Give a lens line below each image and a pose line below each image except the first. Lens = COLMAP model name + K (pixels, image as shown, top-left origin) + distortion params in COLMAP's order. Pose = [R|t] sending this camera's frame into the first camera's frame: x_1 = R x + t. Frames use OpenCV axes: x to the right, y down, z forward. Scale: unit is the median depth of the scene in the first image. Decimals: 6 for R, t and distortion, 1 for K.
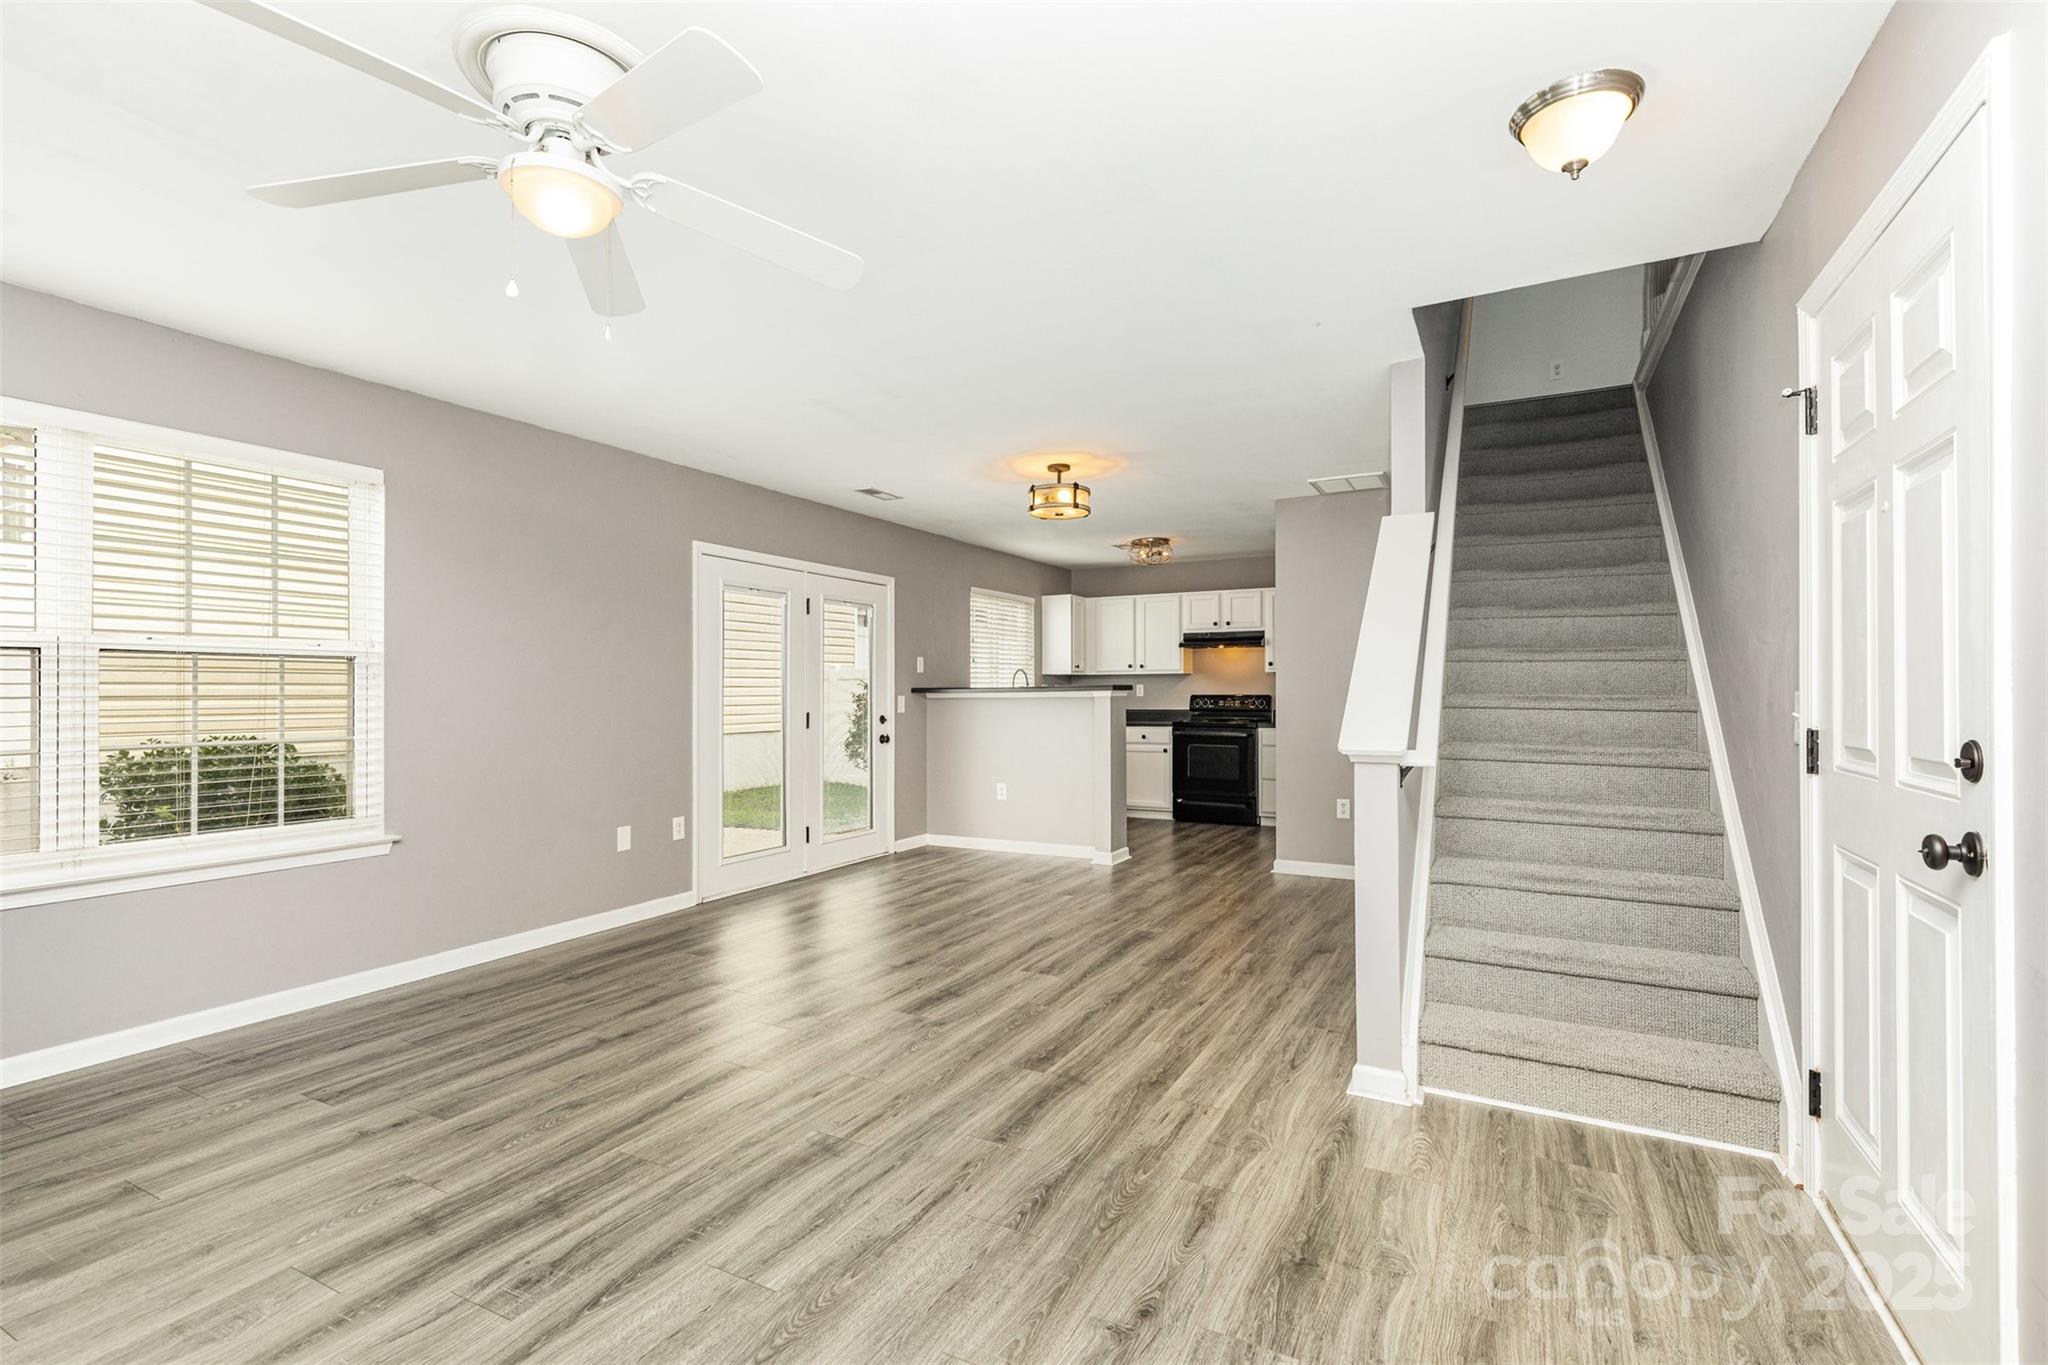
lens RADIAL K [[940.8, 0, 1017.0], [0, 940.8, 692.5], [0, 0, 1]] dist [0.002142, -0.000399]
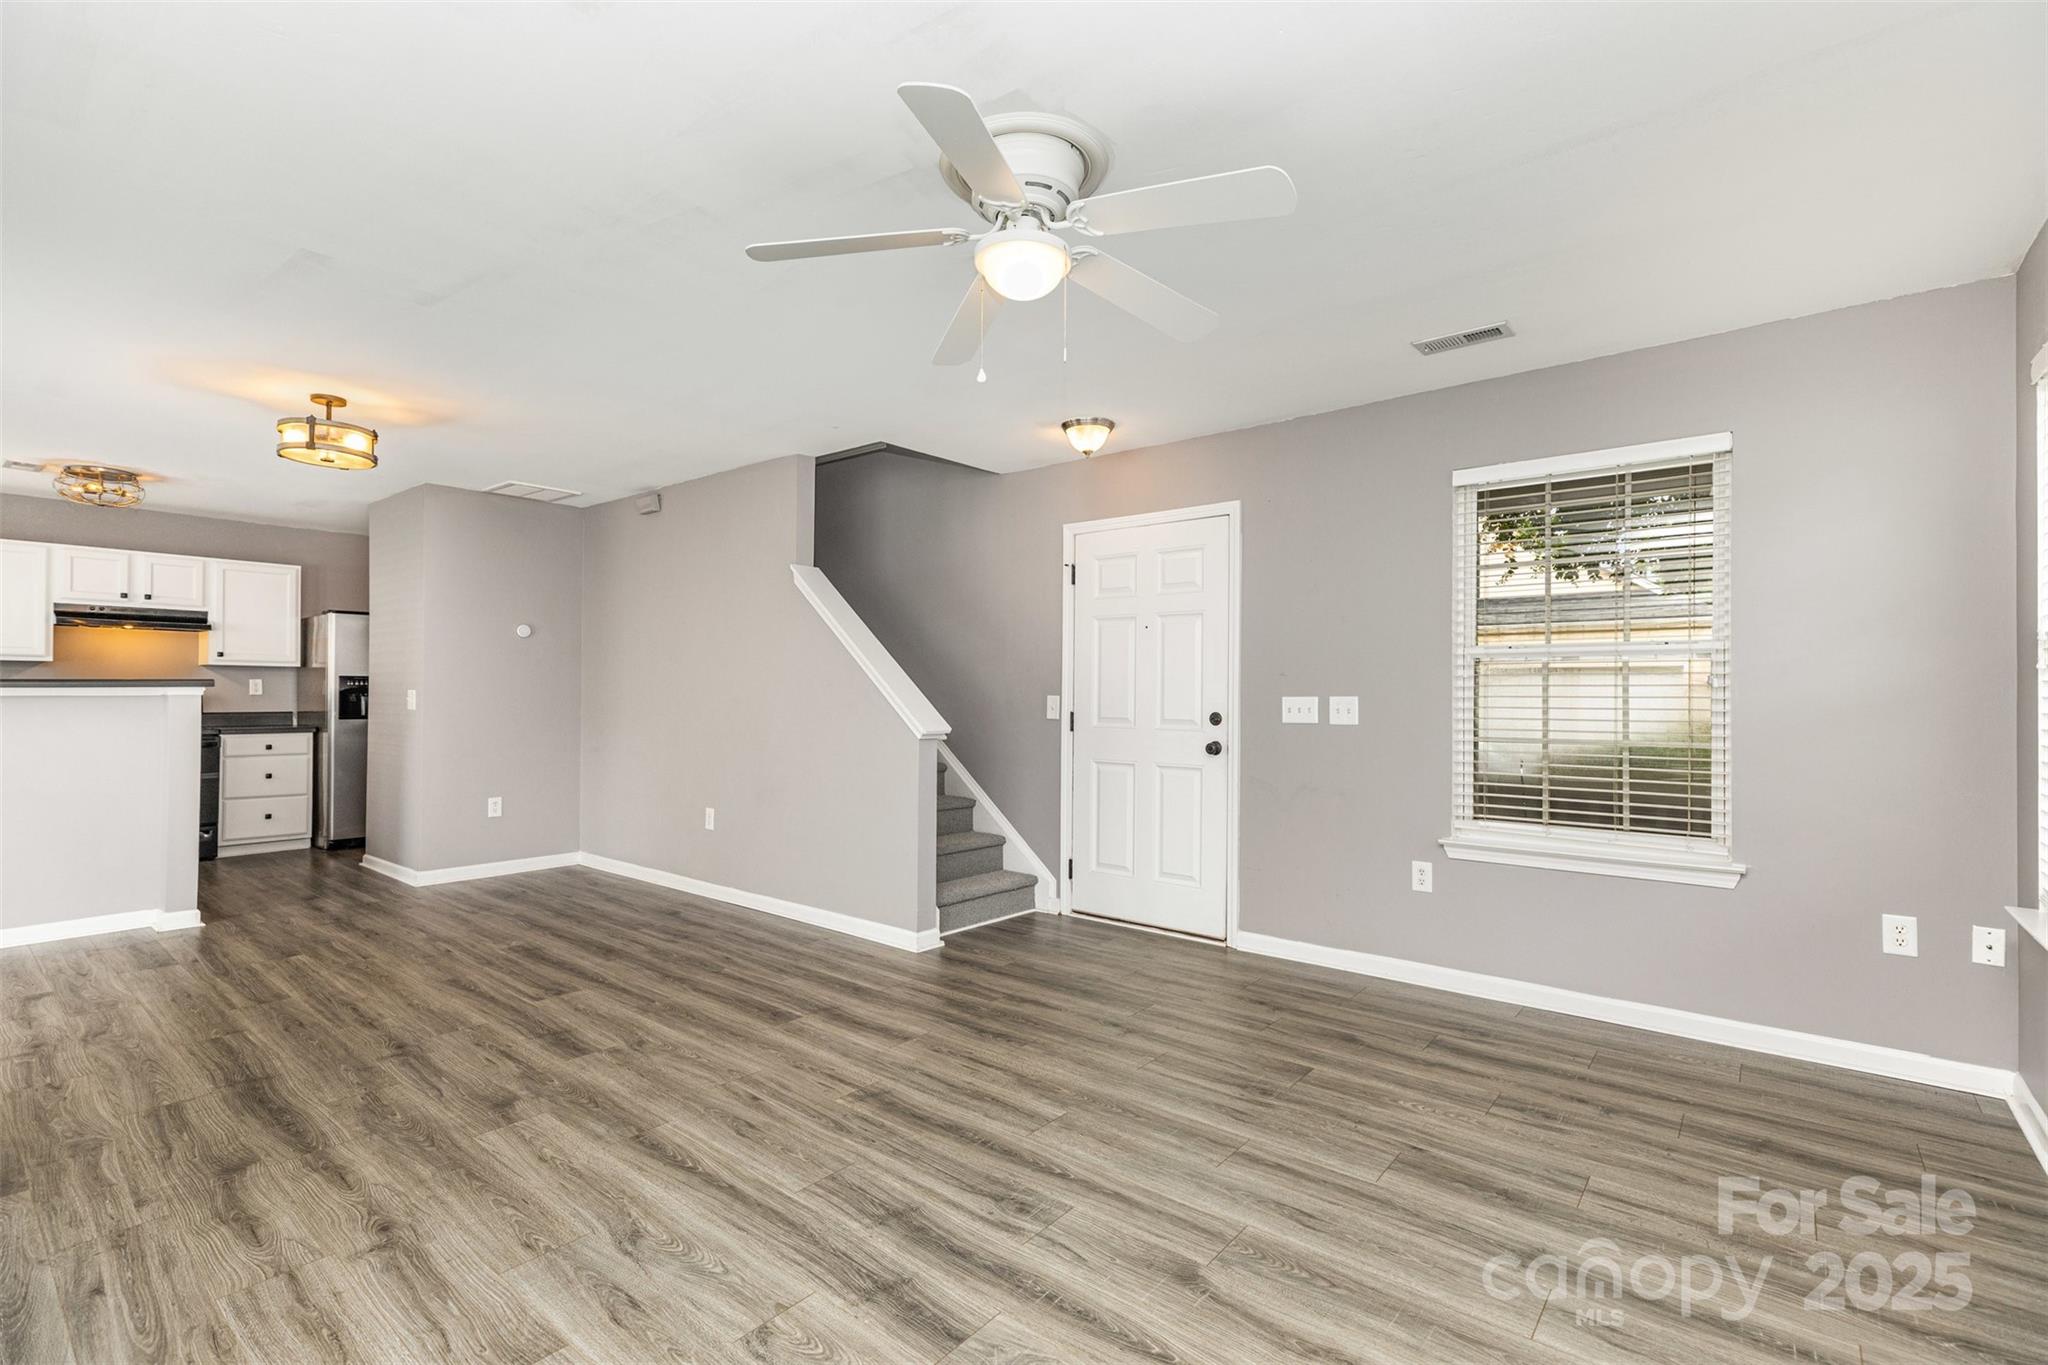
lens RADIAL K [[940.8, 0, 1021.4], [0, 940.8, 681.7], [0, 0, 1]] dist [0.002142, -0.000399]
pose [[0.186364, 0.016450, 0.982343, -0.925524], [-0.004966, 0.999863, -0.015802, 0.004338], [-0.982468, -0.001933, 0.186420, 0.443716]]
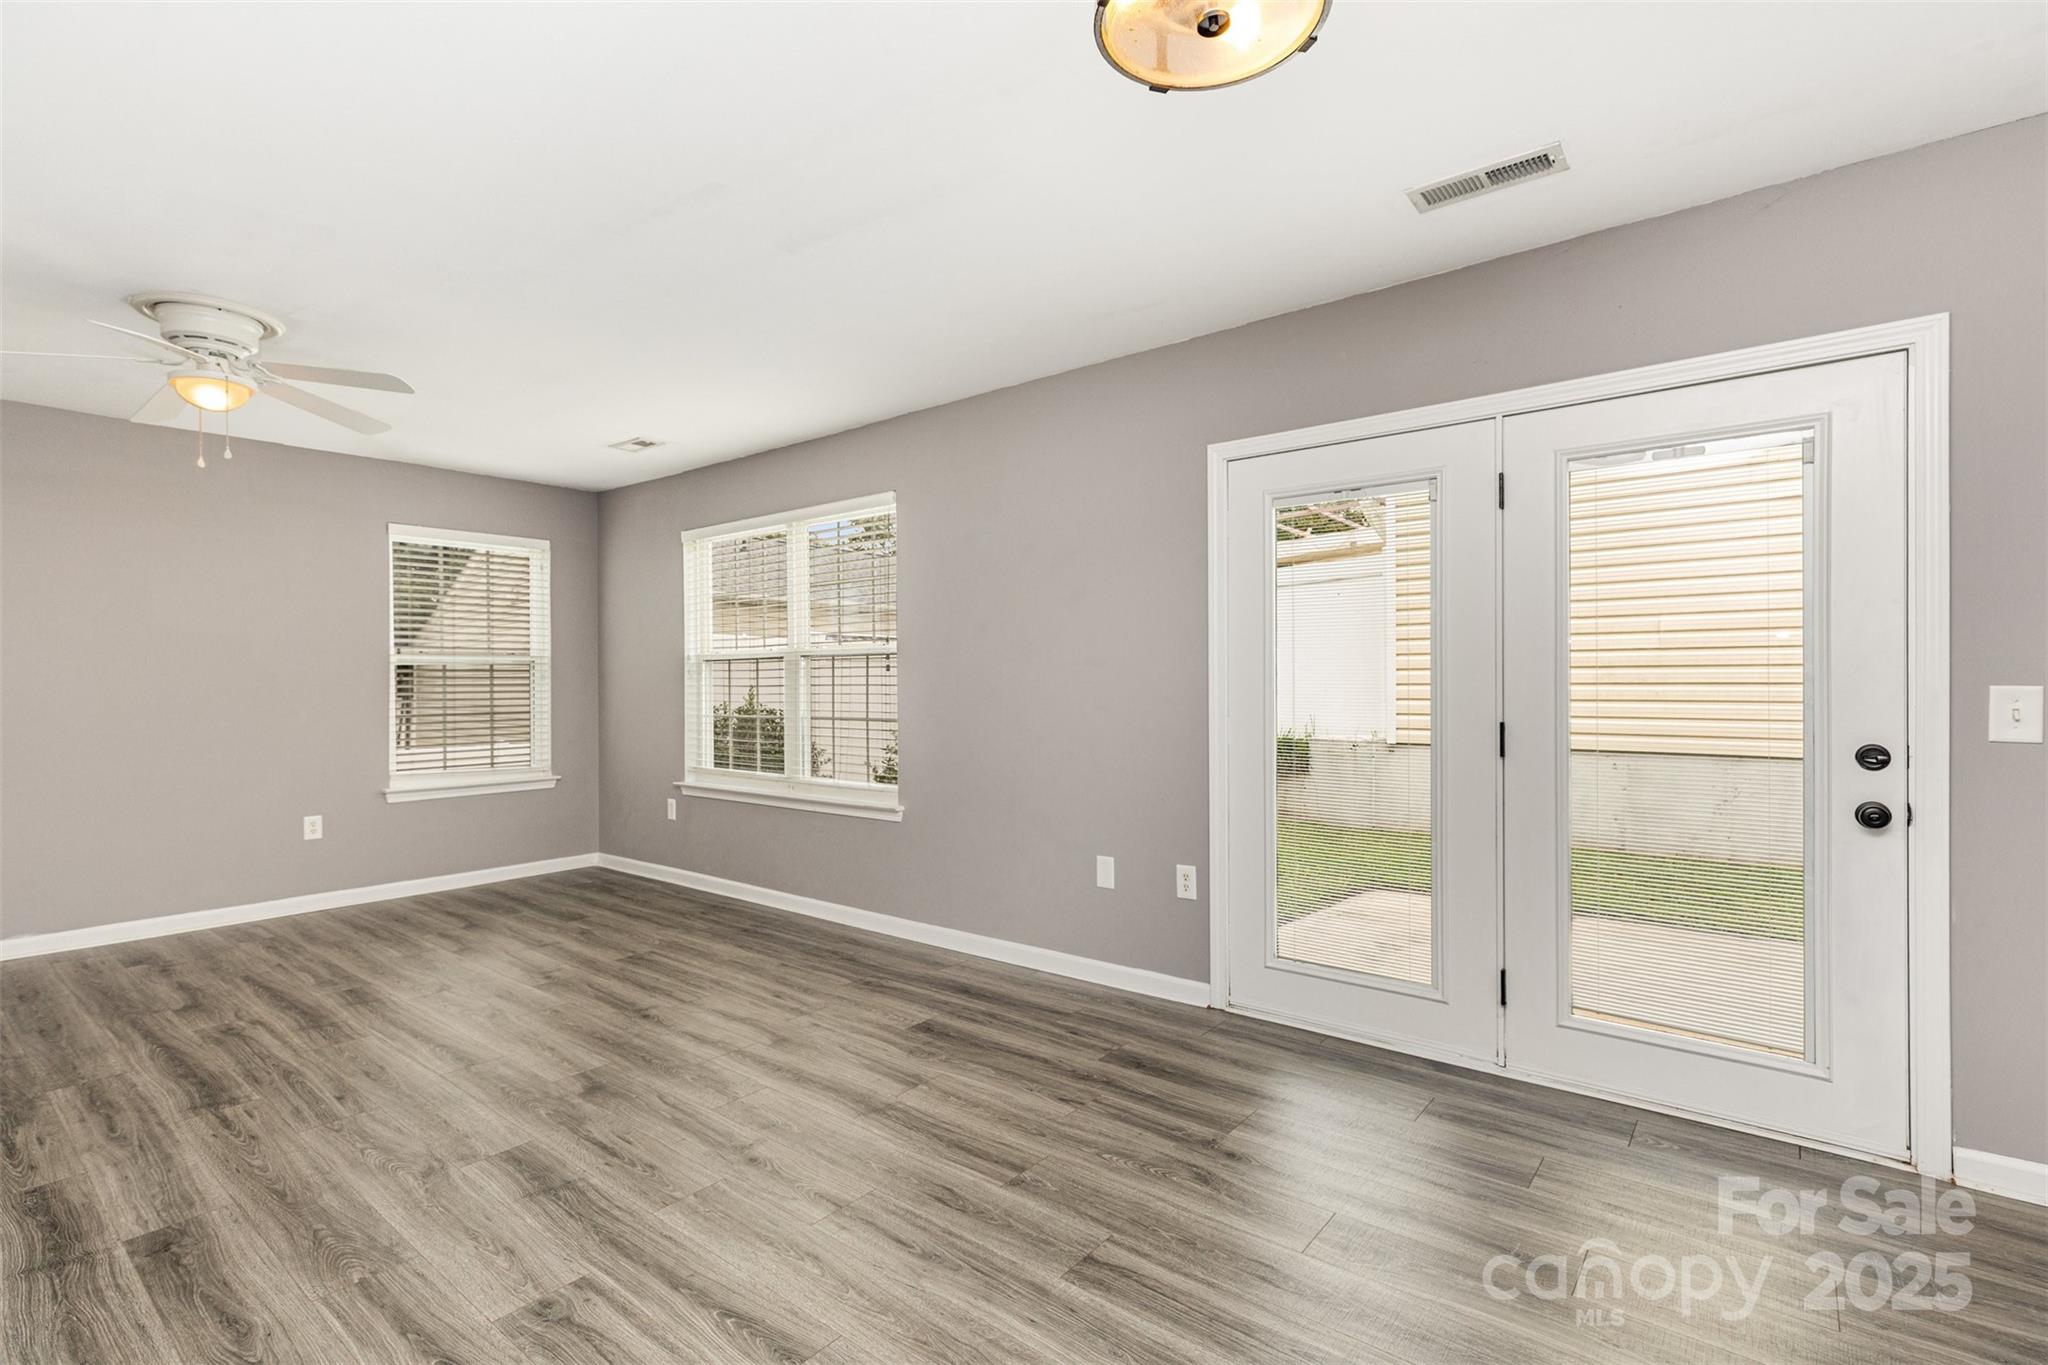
lens RADIAL K [[940.8, 0, 986.9], [0, 940.8, 677.5], [0, 0, 1]] dist [0.002142, -0.000399]
pose [[-0.193366, -0.002887, -0.981123, 0.495768], [0.002860, 0.999990, -0.003506, 0.000873], [0.981123, -0.003483, -0.193355, 1.499609]]
